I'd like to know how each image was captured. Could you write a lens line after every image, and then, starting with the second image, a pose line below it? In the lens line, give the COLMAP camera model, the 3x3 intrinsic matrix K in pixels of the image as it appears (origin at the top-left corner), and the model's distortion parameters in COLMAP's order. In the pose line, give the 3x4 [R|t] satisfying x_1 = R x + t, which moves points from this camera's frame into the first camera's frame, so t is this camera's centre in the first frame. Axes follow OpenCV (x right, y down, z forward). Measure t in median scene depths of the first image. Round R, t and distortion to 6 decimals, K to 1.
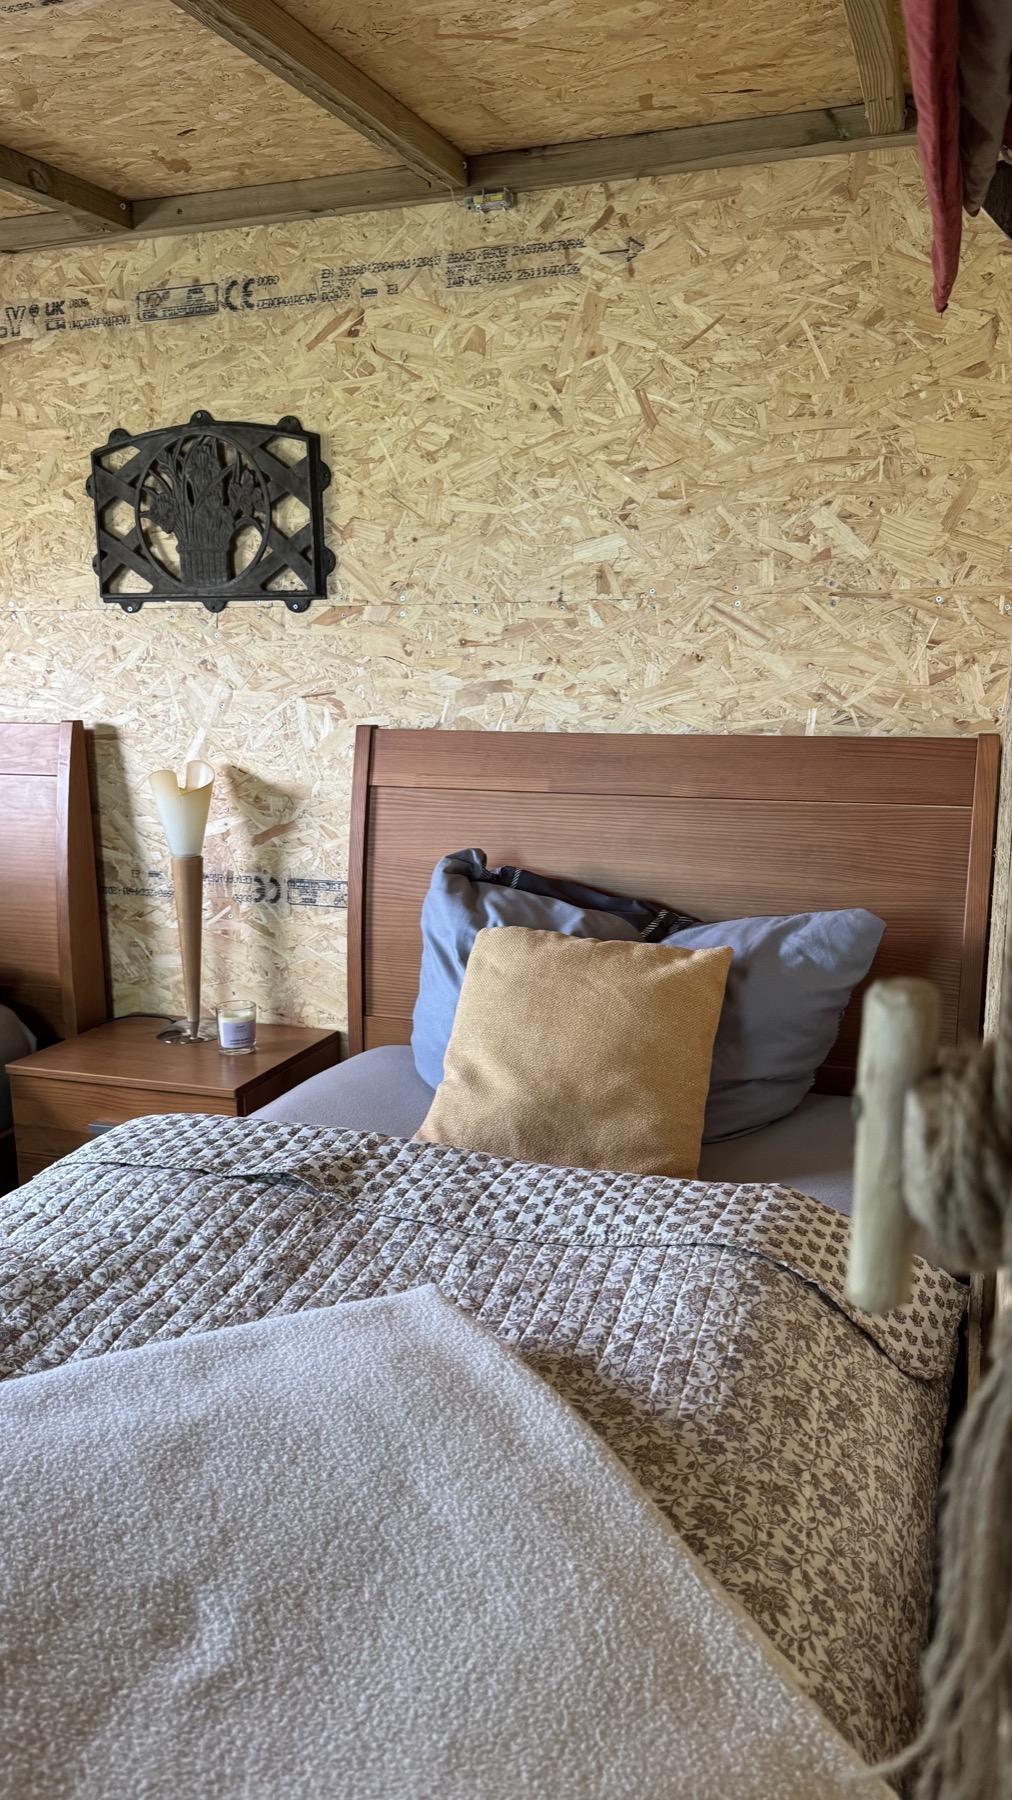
lens RADIAL K [[1254.2, 0, 513.5], [0, 1254.2, 901.5], [0, 0, 1]] dist [0.100754, -0.163287]
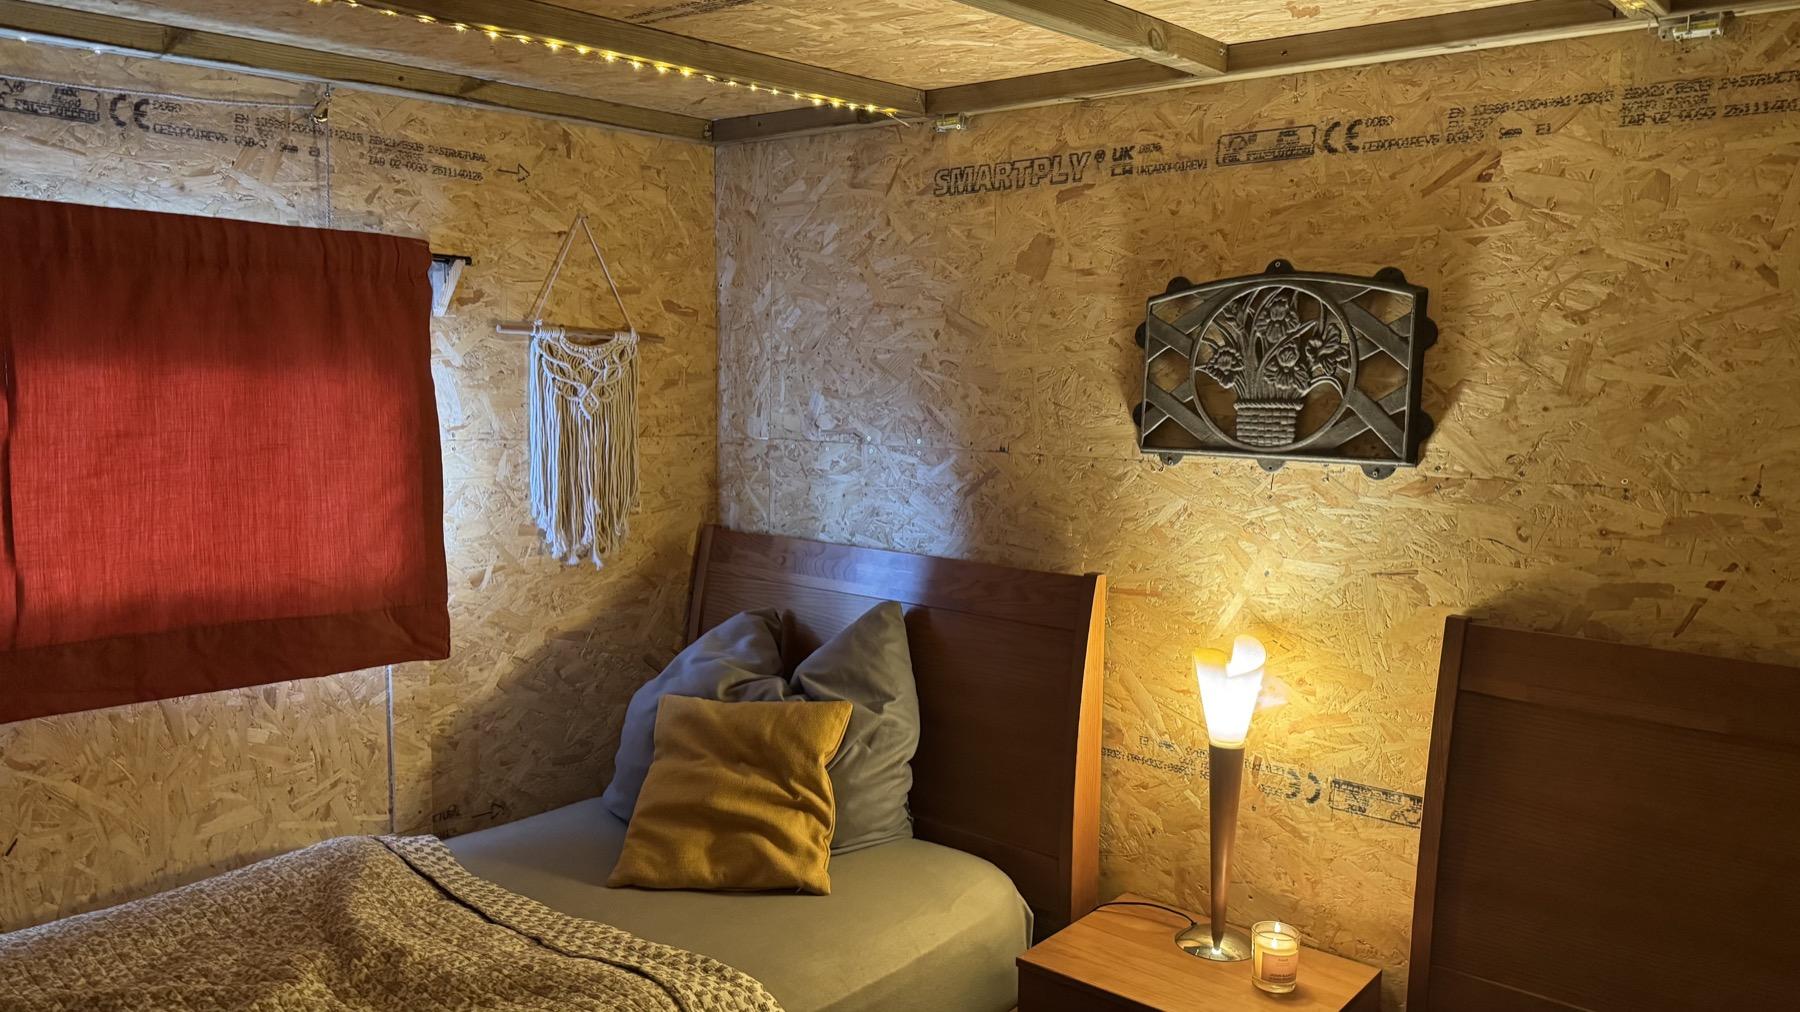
lens RADIAL K [[1254.2, 0, 896.8], [0, 1254.2, 506.6], [0, 0, 1]] dist [0.100754, -0.163287]
pose [[0.939904, 0.061040, -0.335939, -0.189904], [-0.092857, 0.992504, -0.079462, -0.112607], [0.328570, 0.105880, 0.938526, 0.073254]]
